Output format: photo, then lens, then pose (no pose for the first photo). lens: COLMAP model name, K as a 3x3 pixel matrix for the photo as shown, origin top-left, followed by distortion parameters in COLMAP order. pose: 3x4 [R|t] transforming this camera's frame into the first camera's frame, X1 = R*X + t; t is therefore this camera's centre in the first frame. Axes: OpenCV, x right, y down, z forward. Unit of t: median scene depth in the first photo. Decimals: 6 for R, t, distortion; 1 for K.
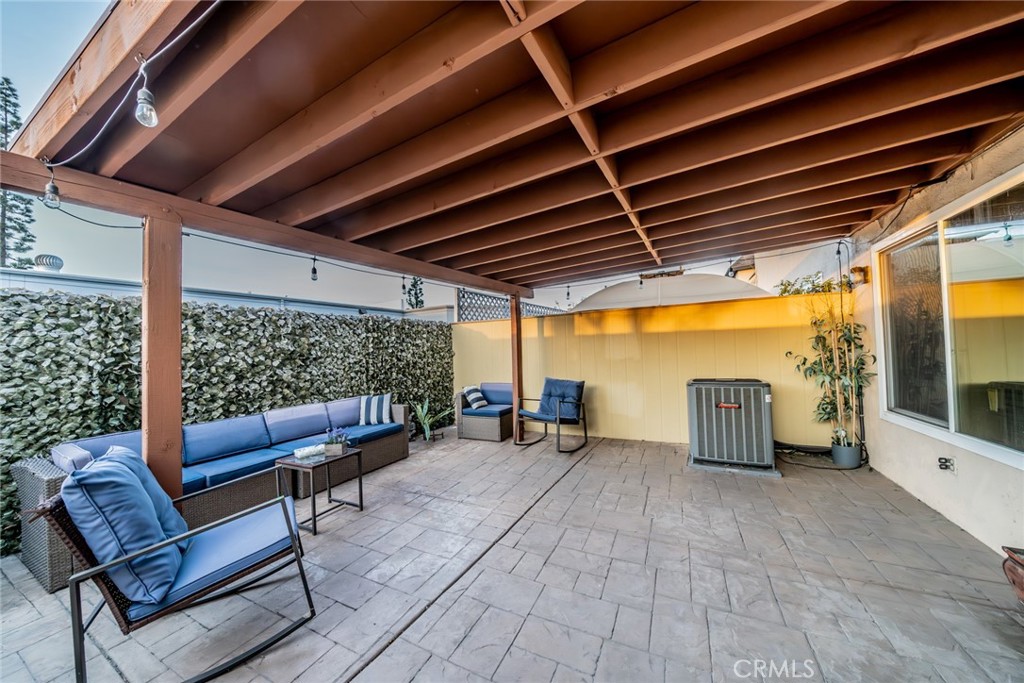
lens RADIAL K [[347.5, 0, 506.6], [0, 347.5, 343.3], [0, 0, 1]] dist [-0.009100, 0.000060]
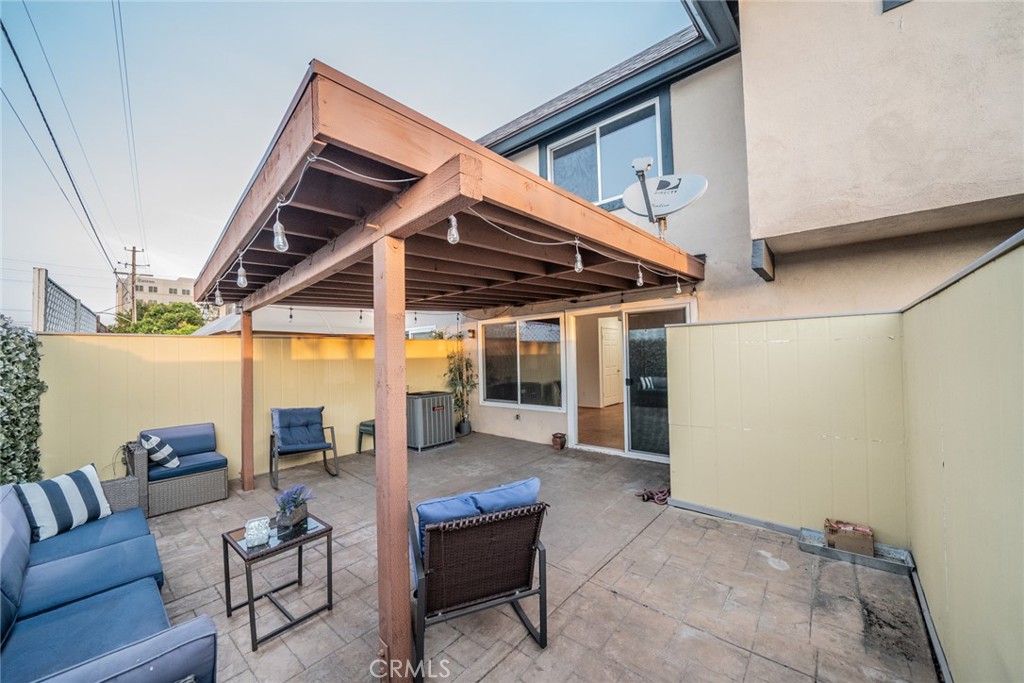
lens RADIAL K [[385.4, 0, 512.0], [0, 385.4, 341.5], [0, 0, 1]] dist [0.000293, 0.000024]
pose [[0.222749, 0.055506, 0.973294, -0.886428], [-0.010489, 0.998456, -0.054541, -0.029302], [-0.974819, 0.001940, 0.222987, 0.229406]]
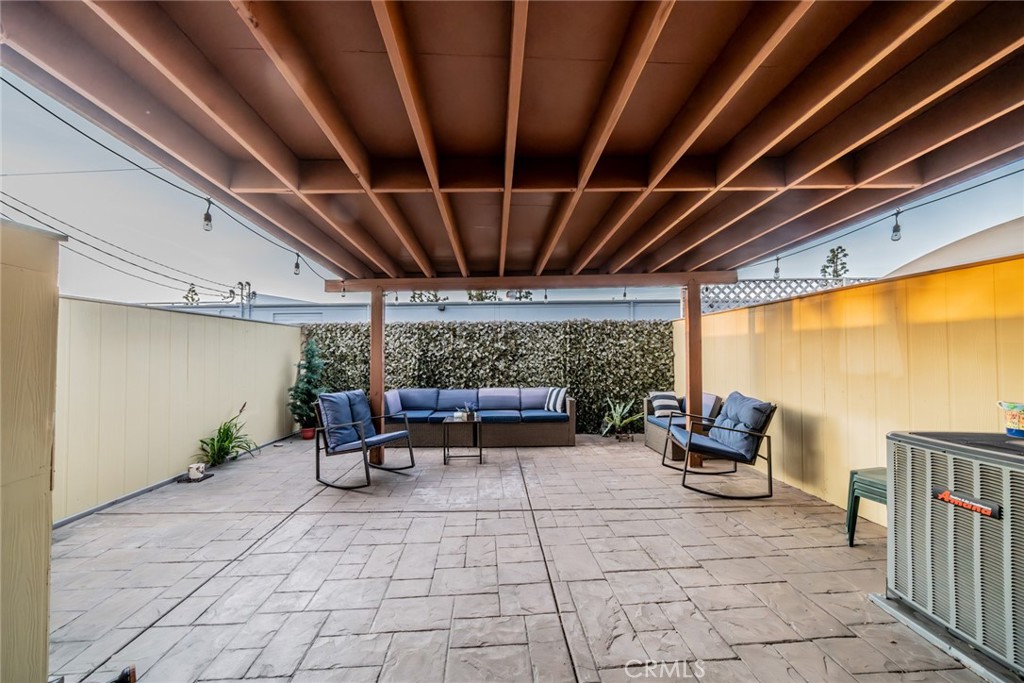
lens RADIAL K [[347.5, 0, 506.6], [0, 347.5, 343.3], [0, 0, 1]] dist [-0.009100, 0.000060]
pose [[0.498442, 0.003523, -0.866916, 0.624357], [0.009507, 0.999909, 0.009530, -0.017218], [0.866871, -0.012992, 0.498363, 0.279024]]
